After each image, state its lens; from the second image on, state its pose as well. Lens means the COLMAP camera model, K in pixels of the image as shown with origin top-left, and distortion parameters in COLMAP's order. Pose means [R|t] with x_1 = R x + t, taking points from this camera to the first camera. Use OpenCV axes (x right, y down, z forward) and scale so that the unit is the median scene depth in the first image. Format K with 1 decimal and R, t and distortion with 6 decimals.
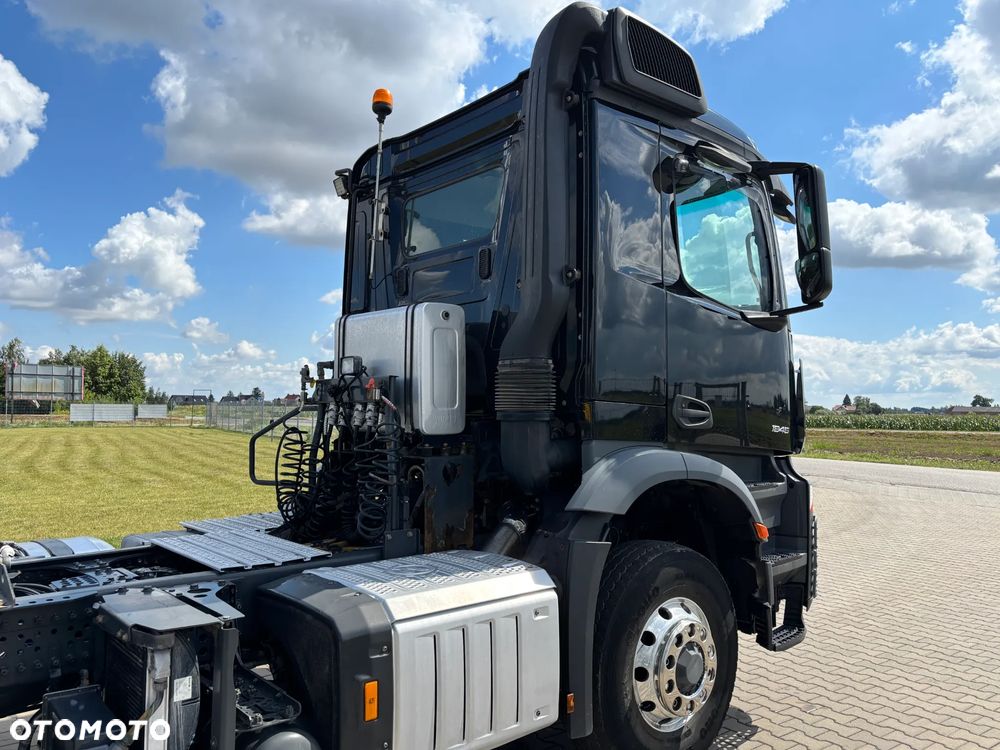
lens RADIAL K [[803.8, 0, 516.2], [0, 803.8, 372.8], [0, 0, 1]] dist [0.027566, -0.026949]
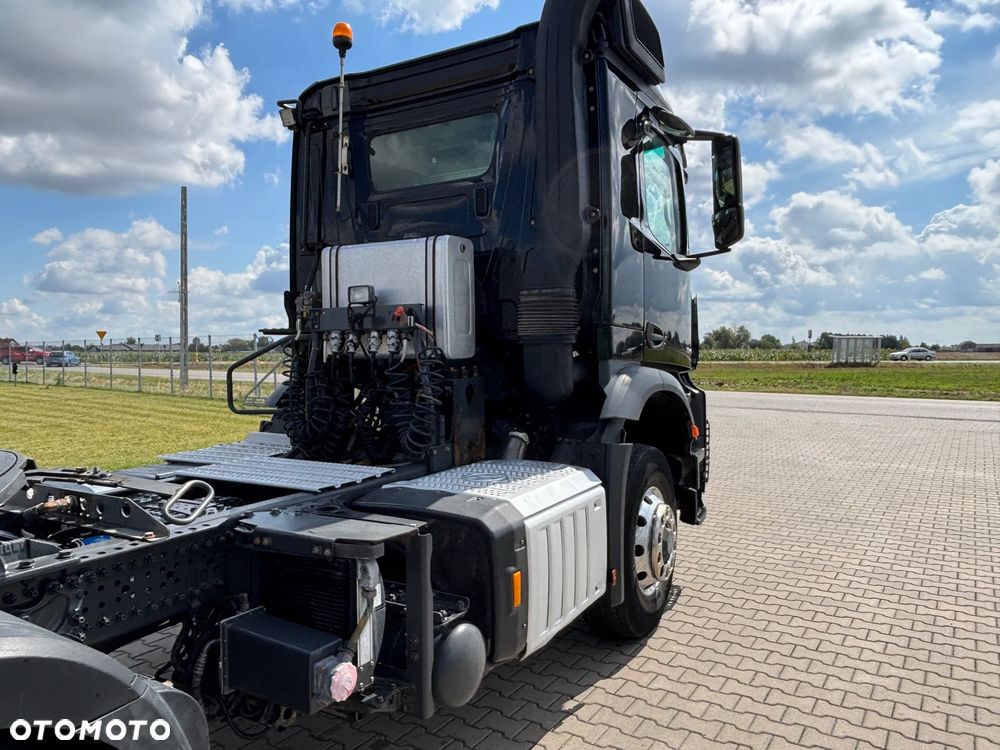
lens RADIAL K [[719.8, 0, 502.3], [0, 719.8, 368.0], [0, 0, 1]] dist [0.030812, -0.048120]
pose [[0.942745, -0.022797, 0.332734, -0.352640], [-0.001031, 0.997457, 0.071261, 0.019528], [-0.333513, -0.067524, 0.940324, 0.056864]]
